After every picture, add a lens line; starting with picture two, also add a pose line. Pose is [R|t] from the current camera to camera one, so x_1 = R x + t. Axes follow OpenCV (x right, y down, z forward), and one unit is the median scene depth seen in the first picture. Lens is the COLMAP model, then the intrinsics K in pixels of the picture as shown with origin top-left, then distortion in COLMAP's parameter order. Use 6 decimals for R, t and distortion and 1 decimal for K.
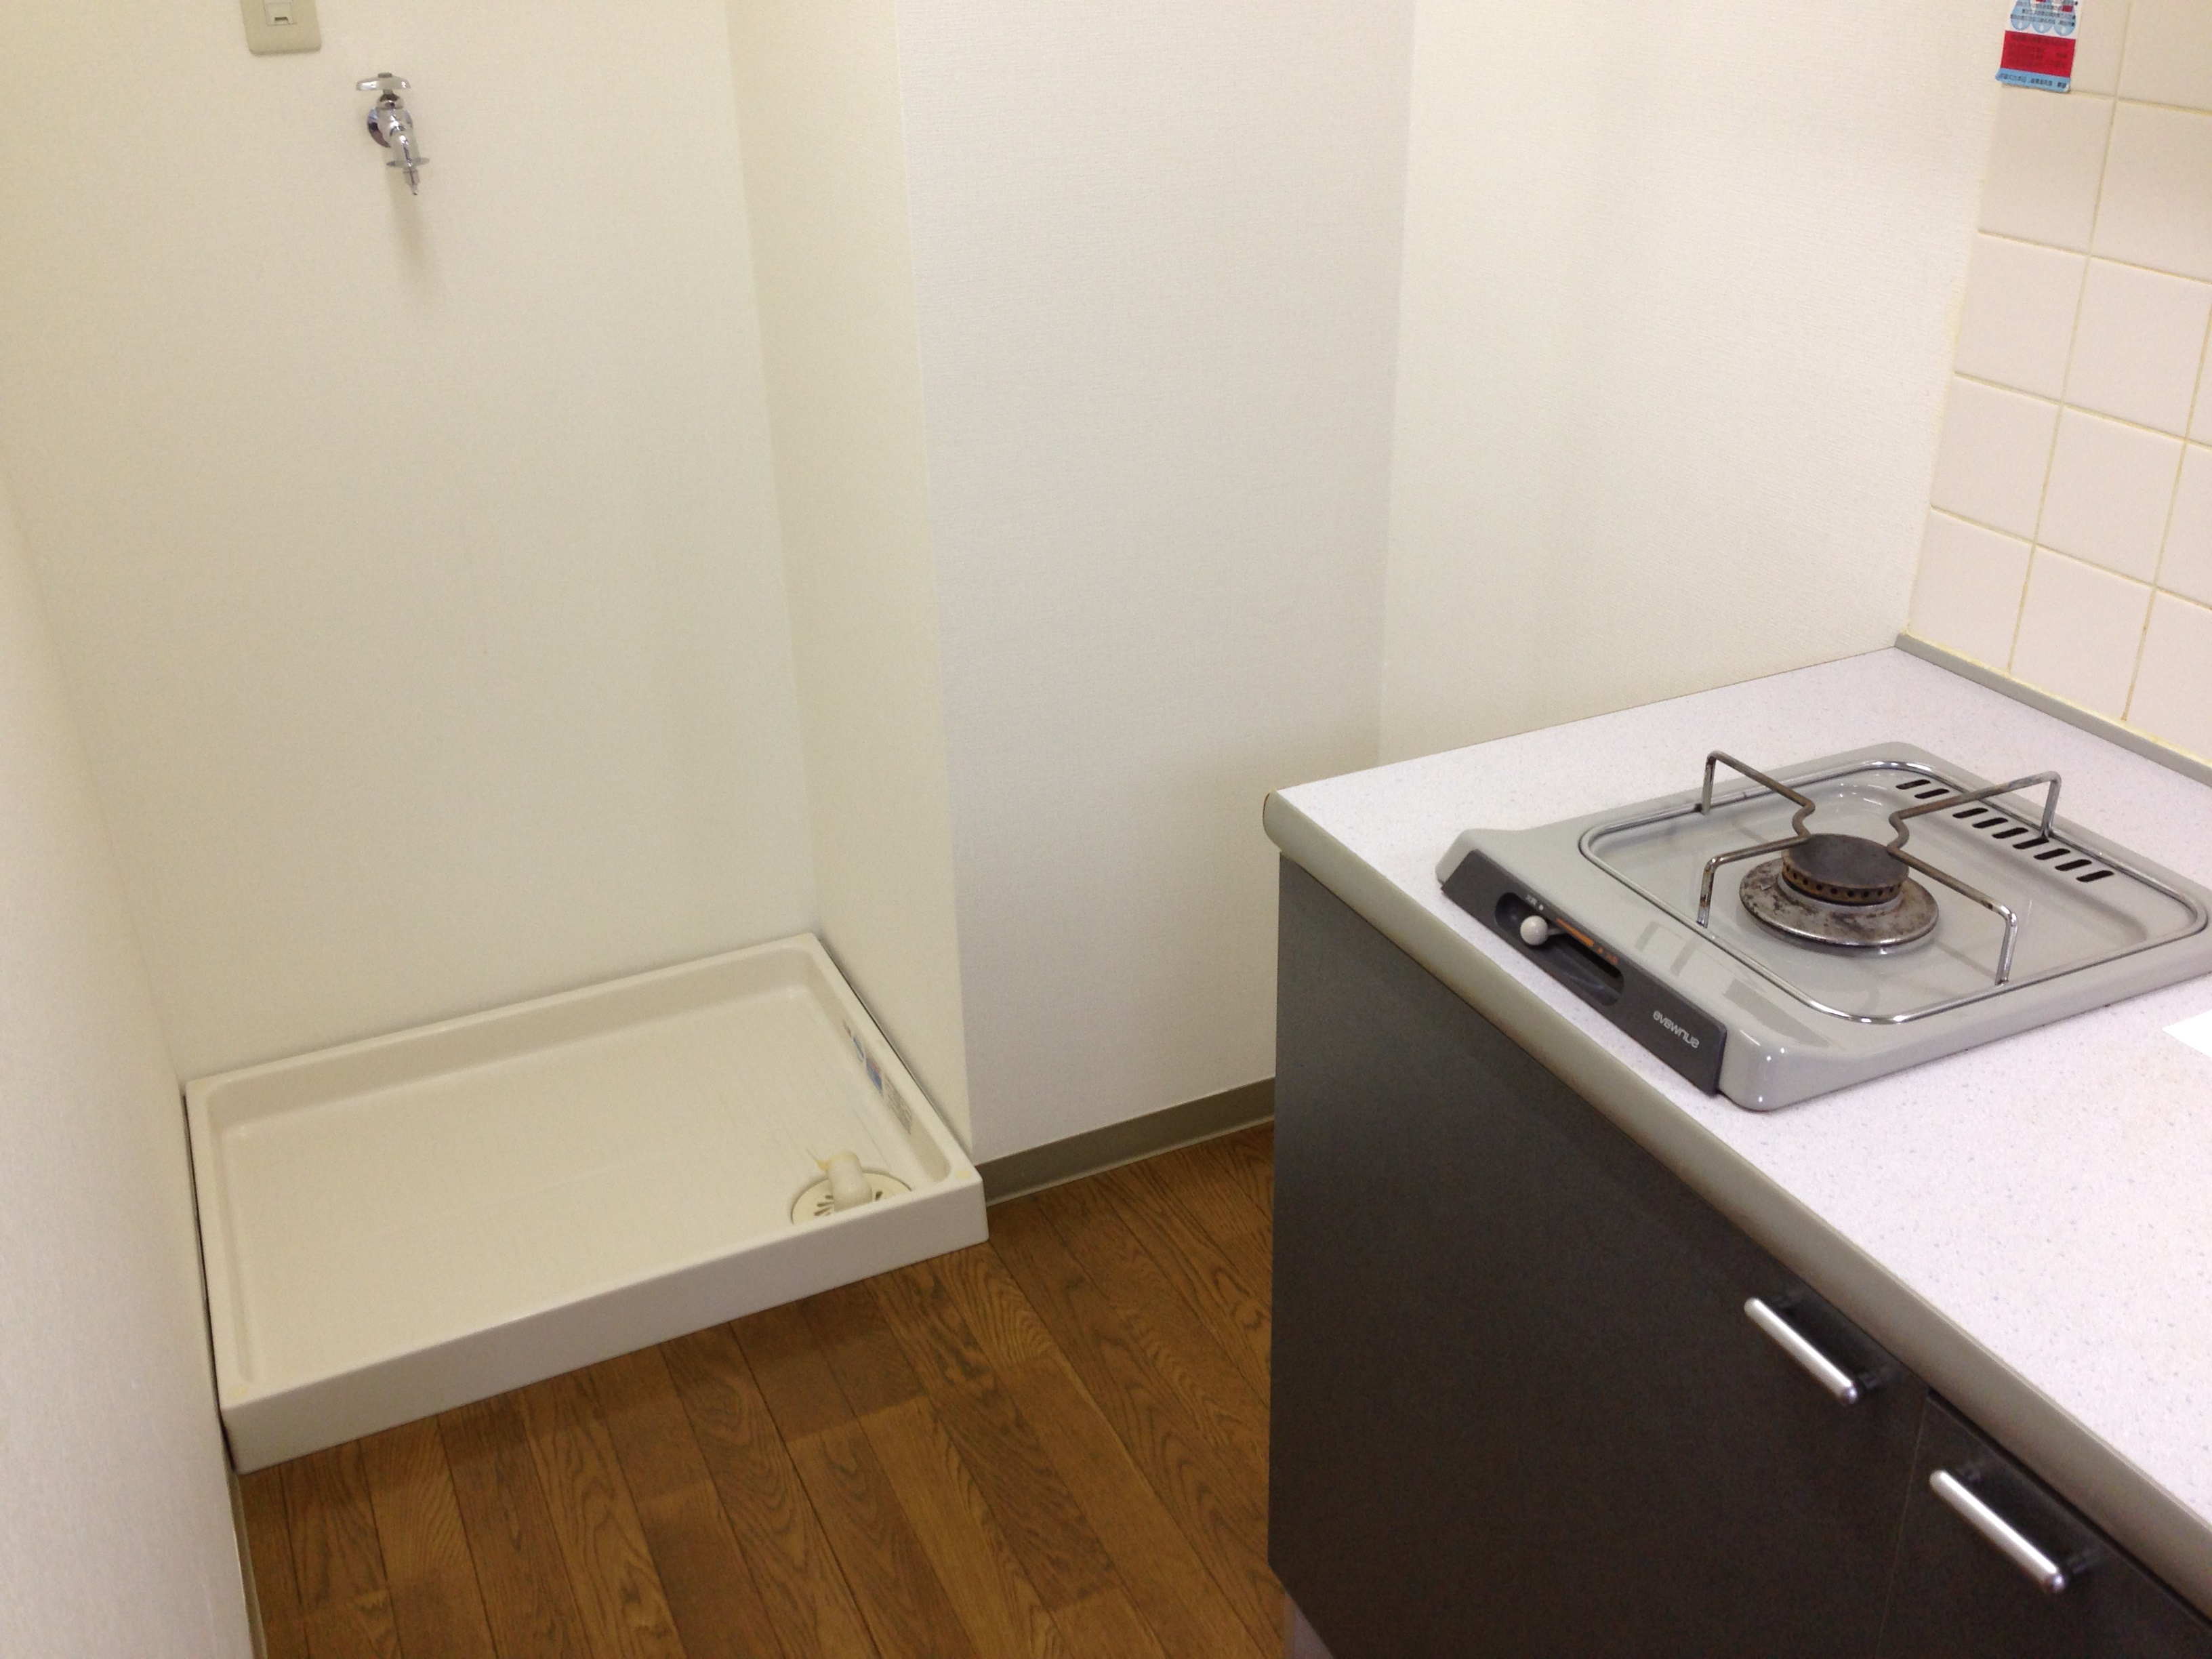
lens RADIAL K [[2058.2, 0, 1106.8], [0, 2058.2, 836.1], [0, 0, 1]] dist [0.008700, 0.000000]
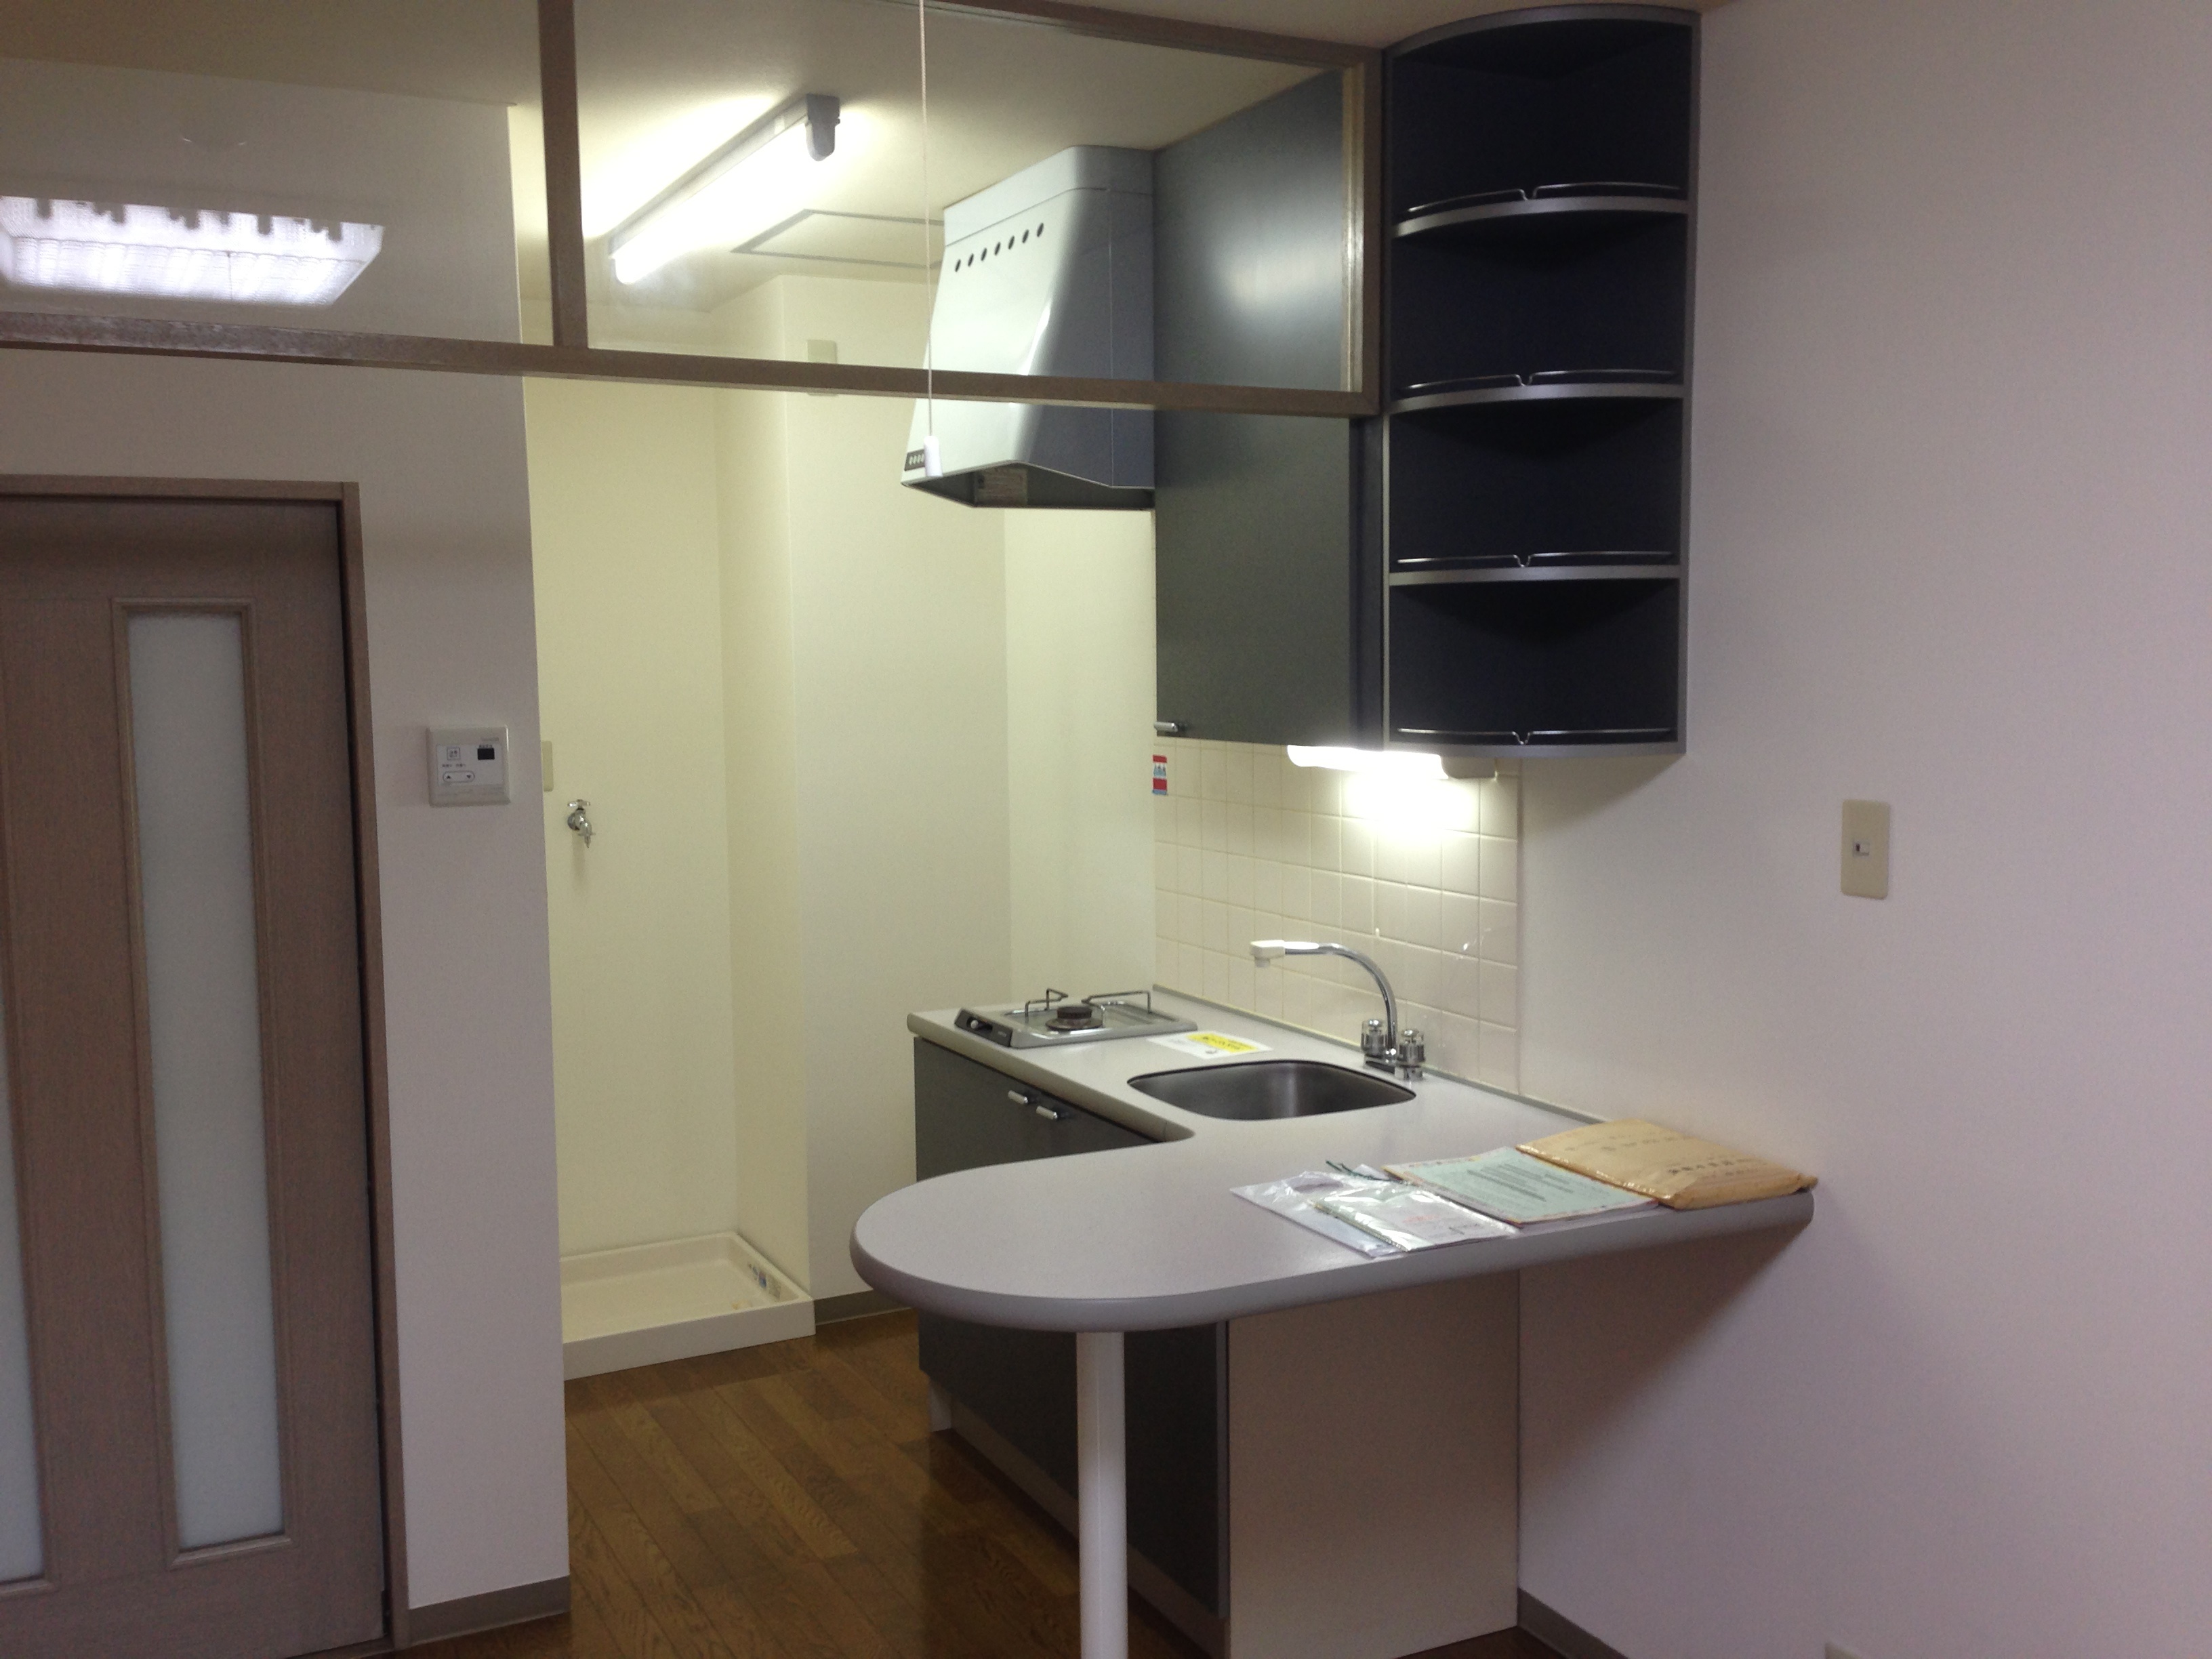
lens RADIAL K [[2058.2, 0, 1102.2], [0, 2058.2, 827.3], [0, 0, 1]] dist [0.008700, 0.000000]
pose [[0.999230, 0.011747, 0.037426, 0.167506], [0.003147, 0.927026, -0.374984, 0.574809], [-0.039100, 0.374813, 0.926276, -1.257748]]
